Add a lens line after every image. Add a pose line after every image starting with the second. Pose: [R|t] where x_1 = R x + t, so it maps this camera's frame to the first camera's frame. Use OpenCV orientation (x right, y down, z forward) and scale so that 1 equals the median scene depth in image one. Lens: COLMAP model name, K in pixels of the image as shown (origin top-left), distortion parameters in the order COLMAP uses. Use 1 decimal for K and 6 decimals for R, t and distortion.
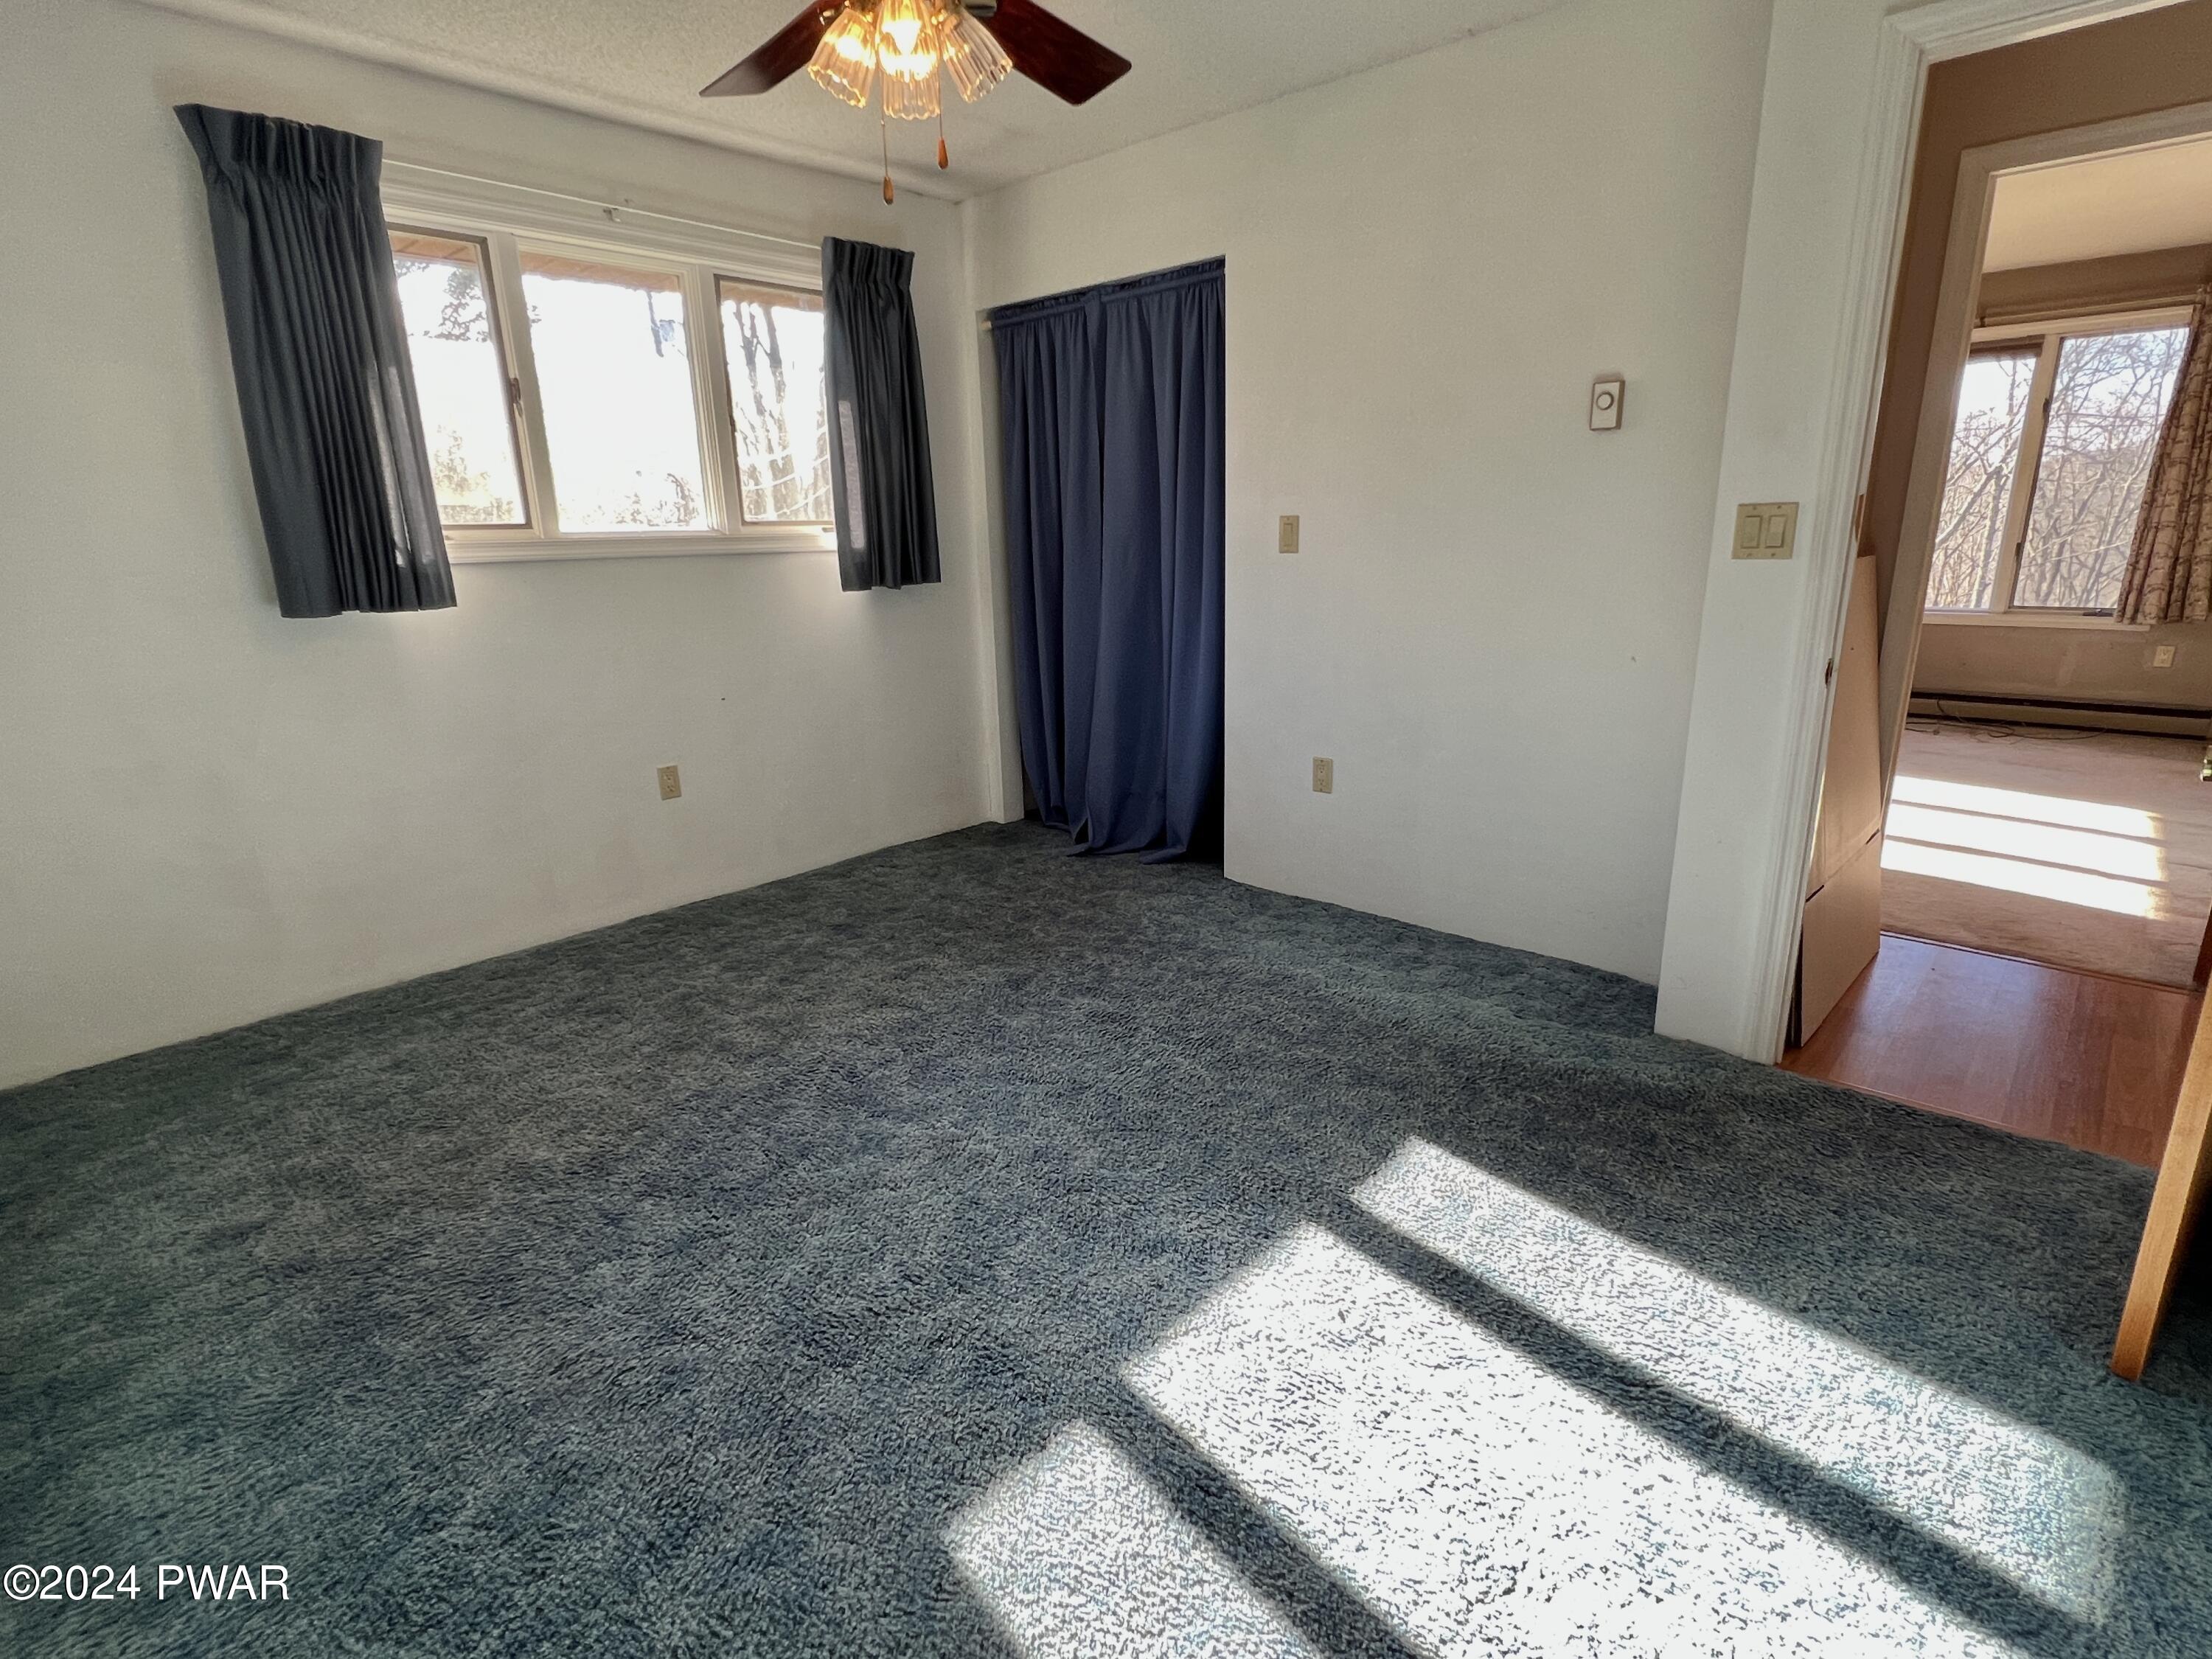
lens RADIAL K [[1102.3, 0, 1111.3], [0, 1102.3, 826.6], [0, 0, 1]] dist [-0.004624, 0.002696]
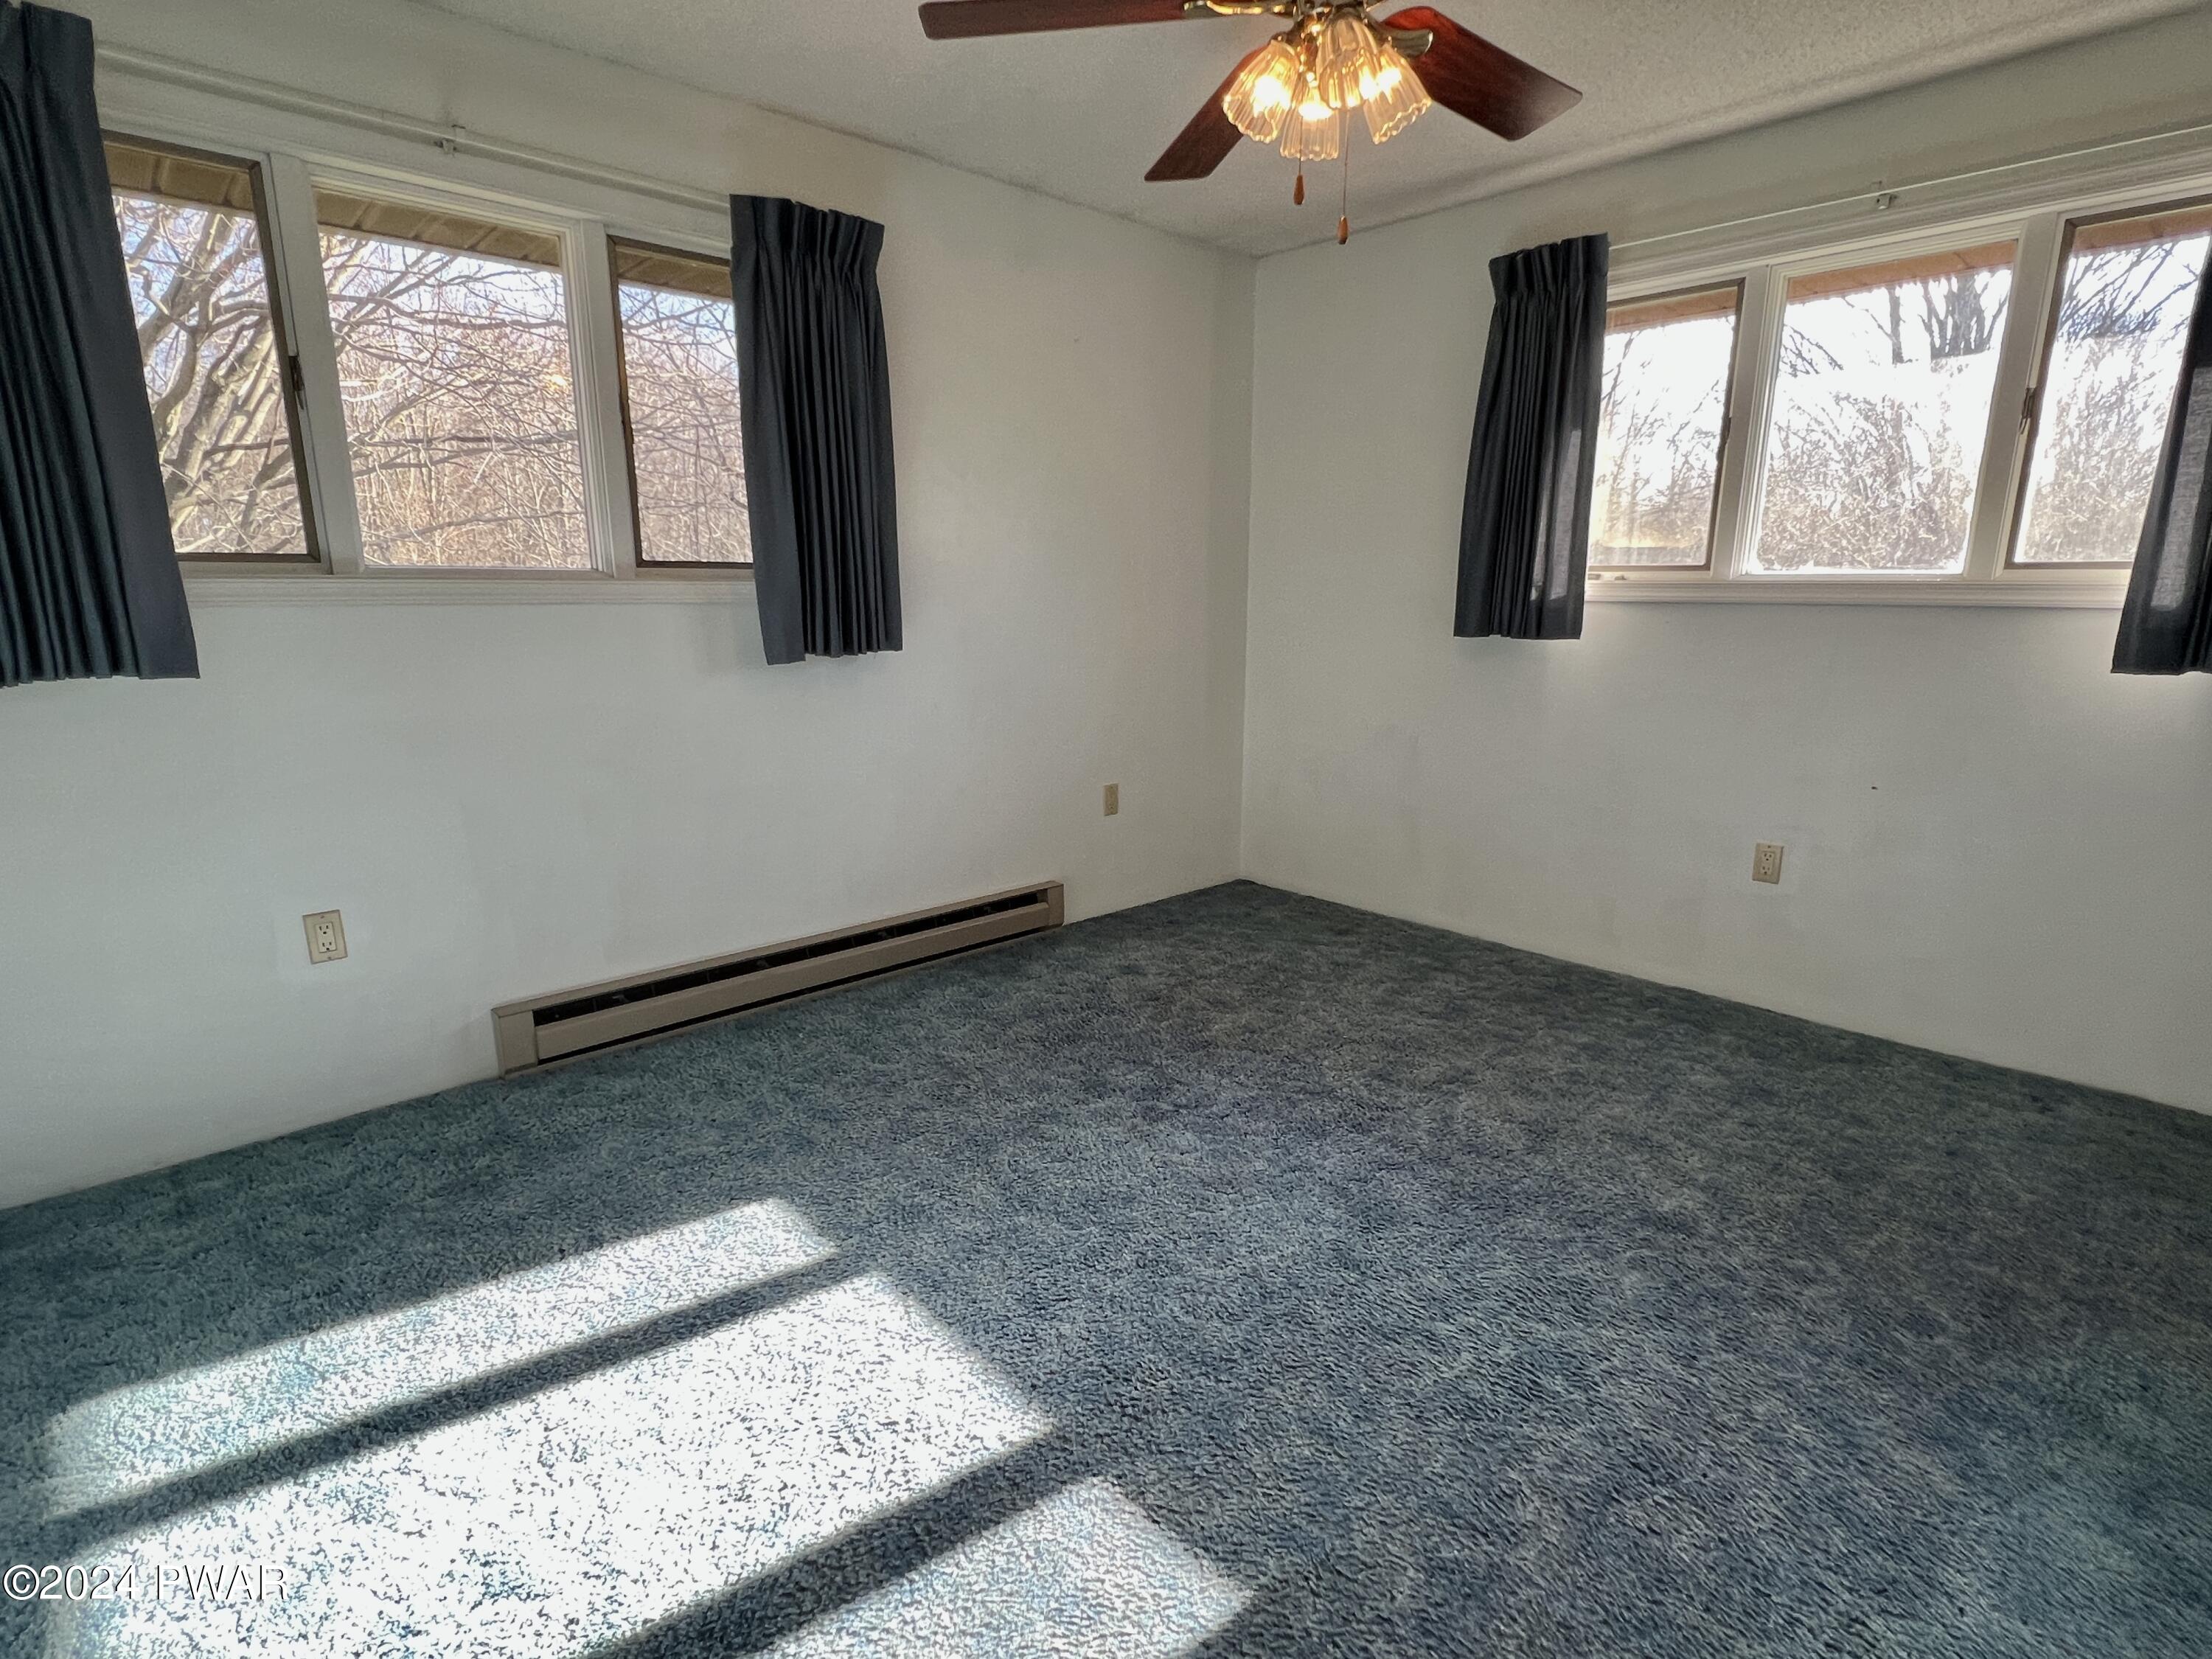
lens RADIAL K [[1102.3, 0, 1095.5], [0, 1102.3, 820.5], [0, 0, 1]] dist [-0.004624, 0.002696]
pose [[-0.071923, 0.231514, -0.970169, 0.662014], [-0.264069, 0.933559, 0.242354, -0.201749], [0.961819, 0.273622, -0.006009, 0.702421]]
